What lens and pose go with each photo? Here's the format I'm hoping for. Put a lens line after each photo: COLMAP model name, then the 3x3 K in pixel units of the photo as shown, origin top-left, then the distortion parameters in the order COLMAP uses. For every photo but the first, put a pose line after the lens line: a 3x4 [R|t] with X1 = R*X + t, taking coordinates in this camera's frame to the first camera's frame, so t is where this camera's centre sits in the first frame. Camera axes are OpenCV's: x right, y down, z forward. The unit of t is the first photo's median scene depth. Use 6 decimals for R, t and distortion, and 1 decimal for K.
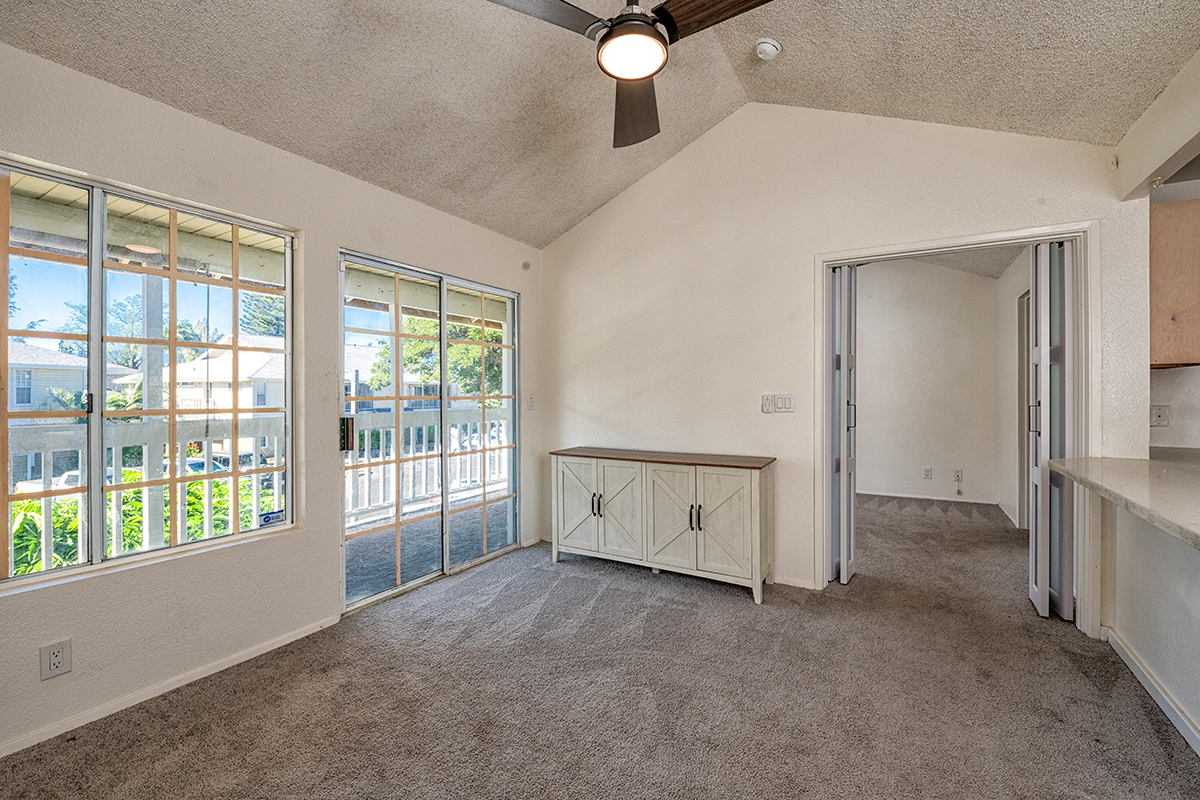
lens RADIAL K [[513.0, 0, 595.7], [0, 513.0, 395.5], [0, 0, 1]] dist [-0.005190, -0.001621]
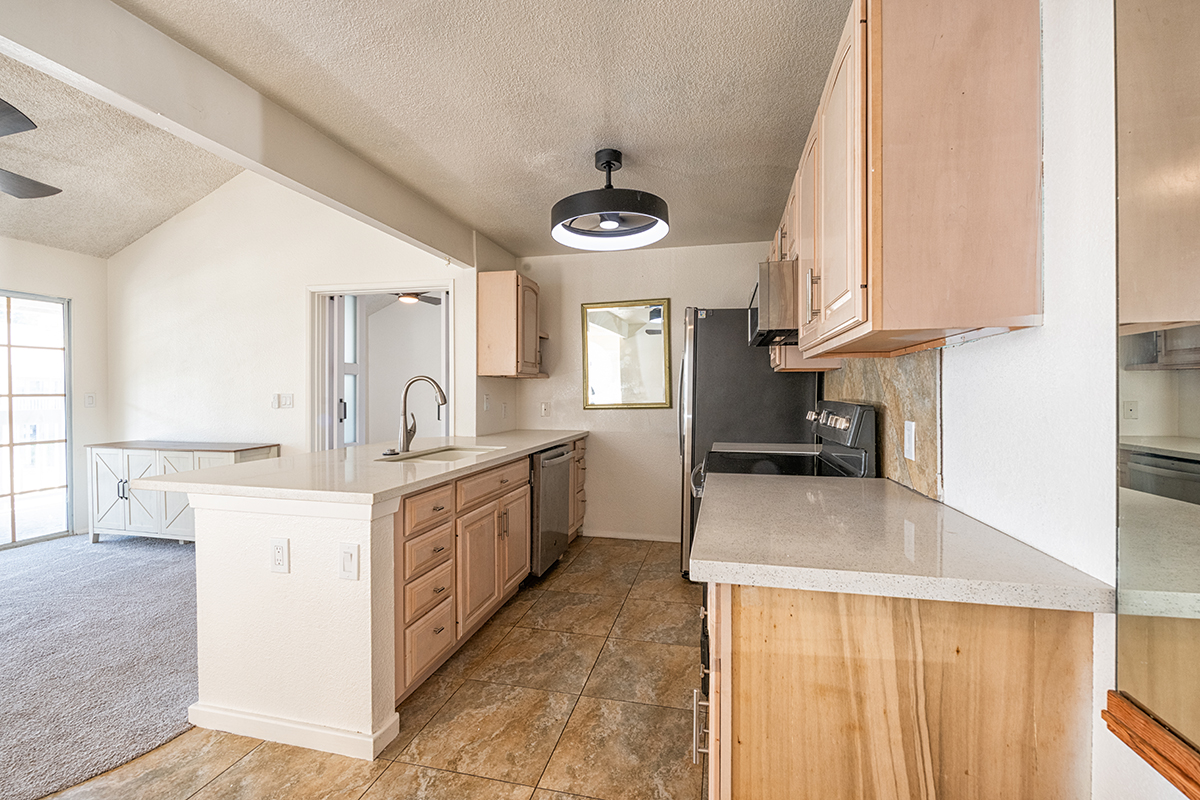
lens RADIAL K [[513.0, 0, 600.7], [0, 513.0, 399.4], [0, 0, 1]] dist [-0.005190, -0.001621]
pose [[0.950596, 0.002627, 0.310419, 0.722280], [-0.004402, 0.999978, 0.005020, 0.001617], [-0.310399, -0.006138, 0.950586, -0.453671]]
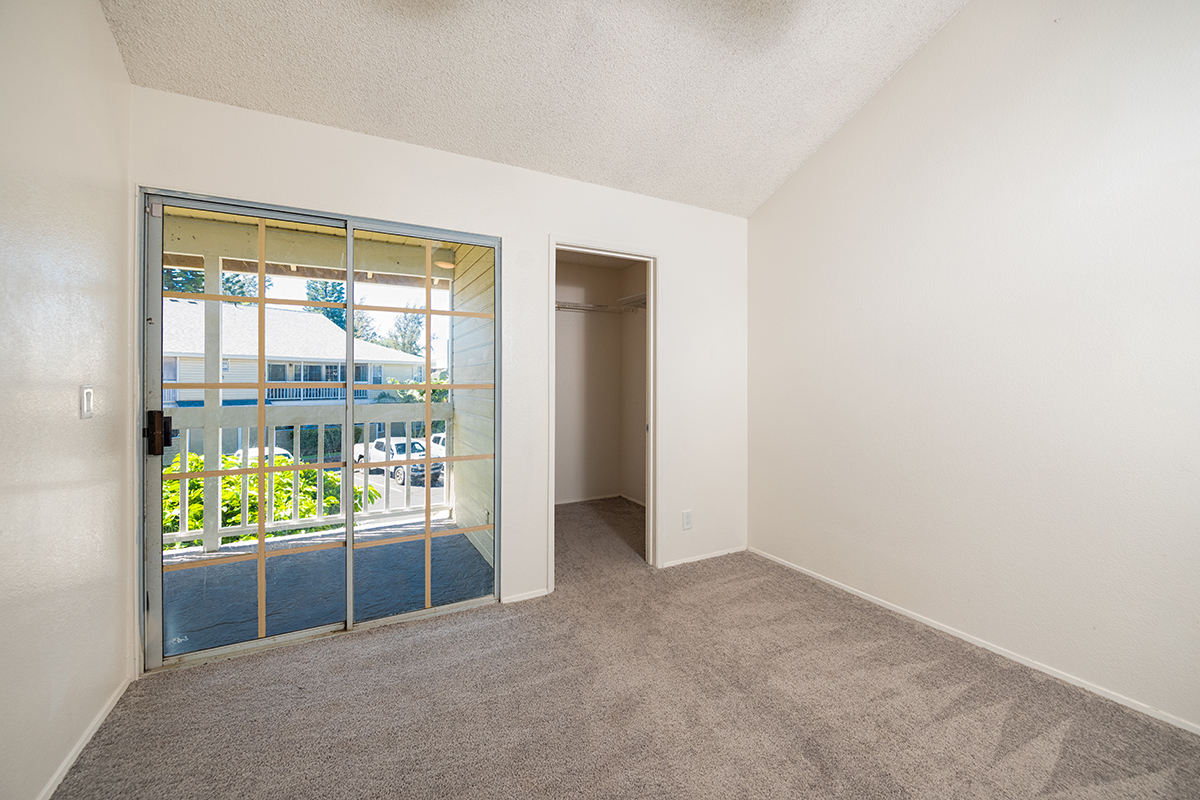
lens RADIAL K [[479.5, 0, 605.3], [0, 479.5, 390.6], [0, 0, 1]] dist [-0.002389, -0.000184]
pose [[0.864959, 0.012719, -0.501681, 0.389499], [-0.007003, 0.999887, 0.013275, -0.002504], [0.501793, -0.007969, 0.864951, 0.642561]]
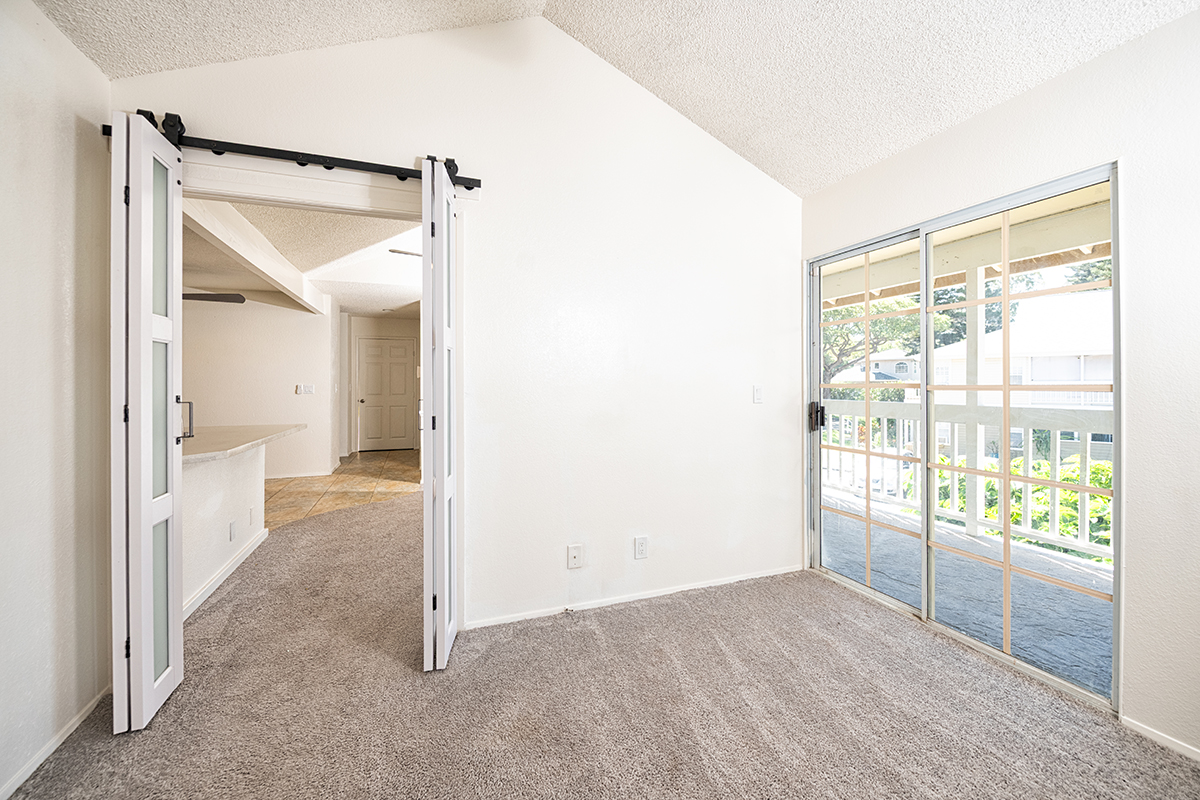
lens RADIAL K [[479.5, 0, 605.9], [0, 479.5, 389.9], [0, 0, 1]] dist [-0.002389, -0.000184]
pose [[-0.599958, 0.012315, -0.799937, 0.589738], [0.003214, 0.999911, 0.012983, -0.001421], [0.800025, 0.005218, -0.599944, 1.128457]]
